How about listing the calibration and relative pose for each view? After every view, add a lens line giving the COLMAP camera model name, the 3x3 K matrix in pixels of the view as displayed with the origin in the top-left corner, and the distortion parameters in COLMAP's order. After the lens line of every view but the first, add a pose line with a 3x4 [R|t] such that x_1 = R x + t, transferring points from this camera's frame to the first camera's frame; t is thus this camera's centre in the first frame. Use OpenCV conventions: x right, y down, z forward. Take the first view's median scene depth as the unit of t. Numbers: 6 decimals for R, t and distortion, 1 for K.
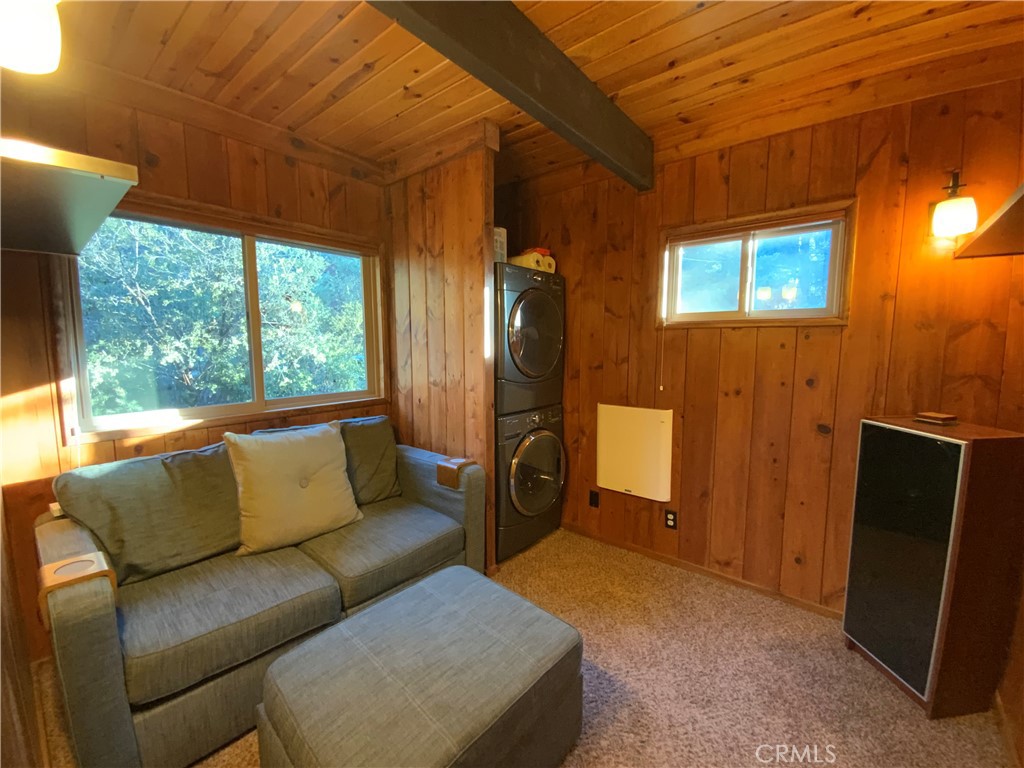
lens RADIAL K [[416.3, 0, 513.3], [0, 416.3, 384.1], [0, 0, 1]] dist [-0.001004, -0.001427]
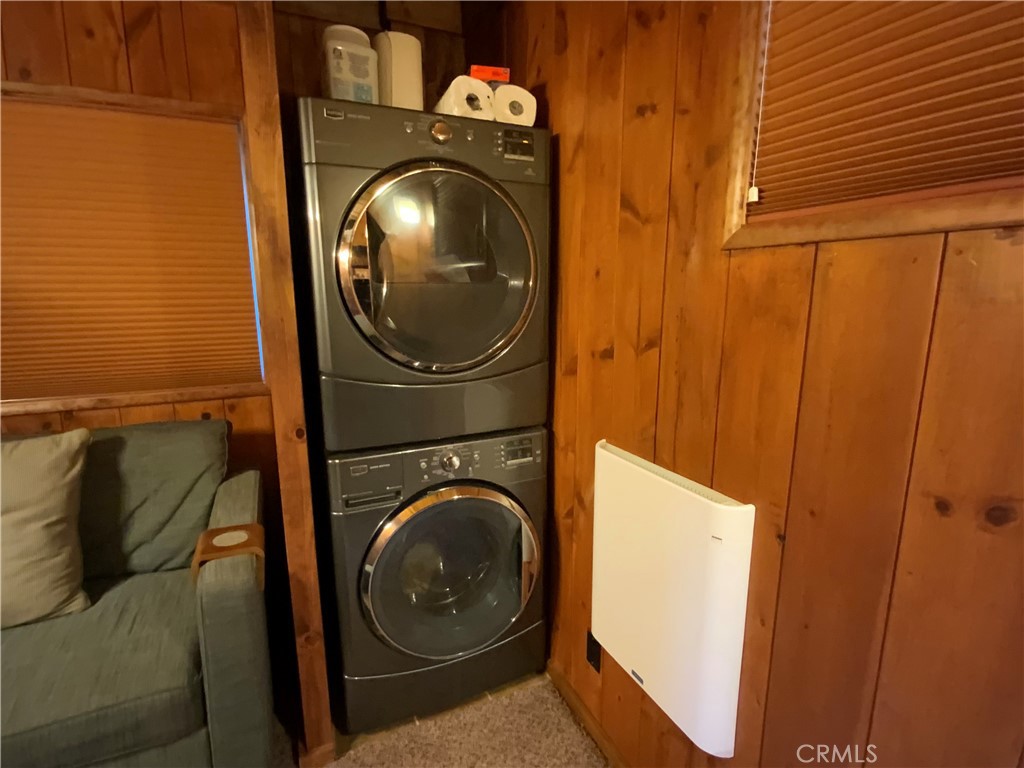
lens RADIAL K [[514.3, 0, 509.3], [0, 514.3, 386.8], [0, 0, 1]] dist [-0.005637, 0.000015]
pose [[0.894175, 0.081752, -0.440190, 0.347439], [-0.037271, 0.993367, 0.108778, -0.059945], [0.446163, -0.080860, 0.891291, 0.523101]]
